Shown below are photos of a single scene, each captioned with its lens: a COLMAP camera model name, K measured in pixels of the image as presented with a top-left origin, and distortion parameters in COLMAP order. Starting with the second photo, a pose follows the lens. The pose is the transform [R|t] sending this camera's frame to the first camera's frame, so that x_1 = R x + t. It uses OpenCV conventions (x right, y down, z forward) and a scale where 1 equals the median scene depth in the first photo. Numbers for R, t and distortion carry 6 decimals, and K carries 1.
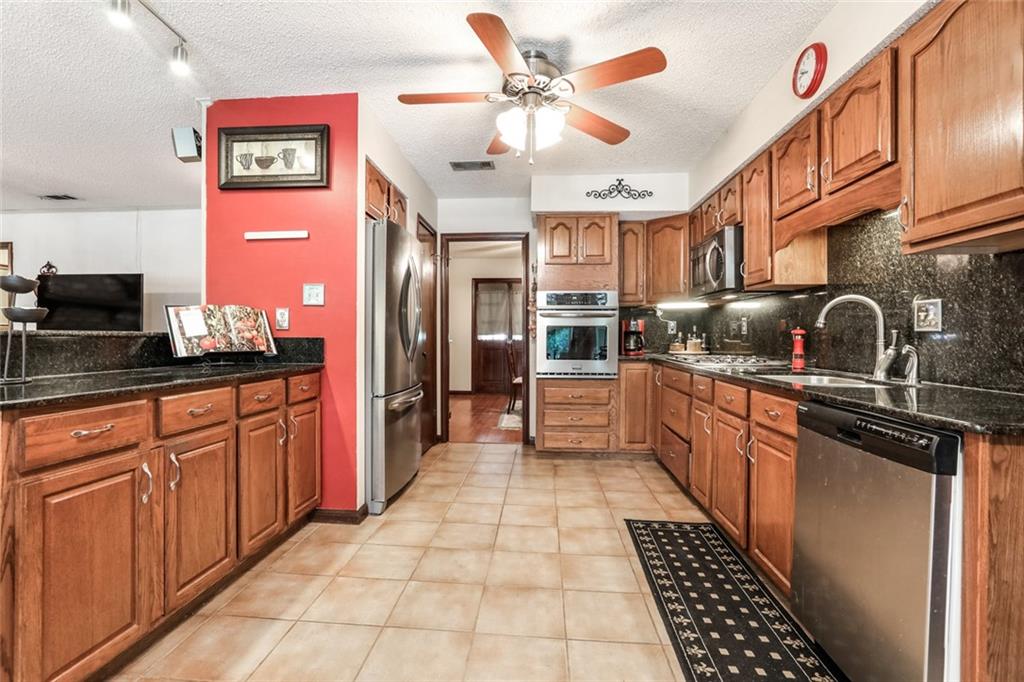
lens RADIAL K [[472.7, 0, 503.6], [0, 472.7, 337.7], [0, 0, 1]] dist [-0.040032, 0.021455]
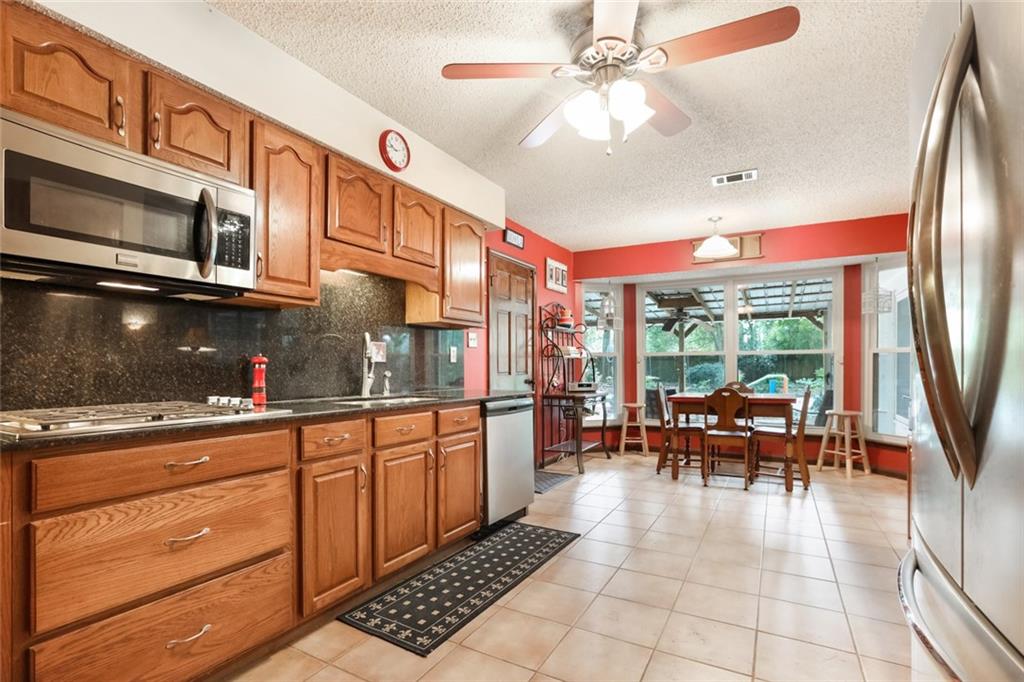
lens RADIAL K [[469.3, 0, 509.7], [0, 469.3, 365.7], [0, 0, 1]] dist [-0.037910, -0.000029]
pose [[-0.907328, 0.001052, 0.420421, -0.121071], [0.003042, 0.999987, 0.004064, -0.003579], [-0.420412, 0.004966, -0.907320, 1.743411]]
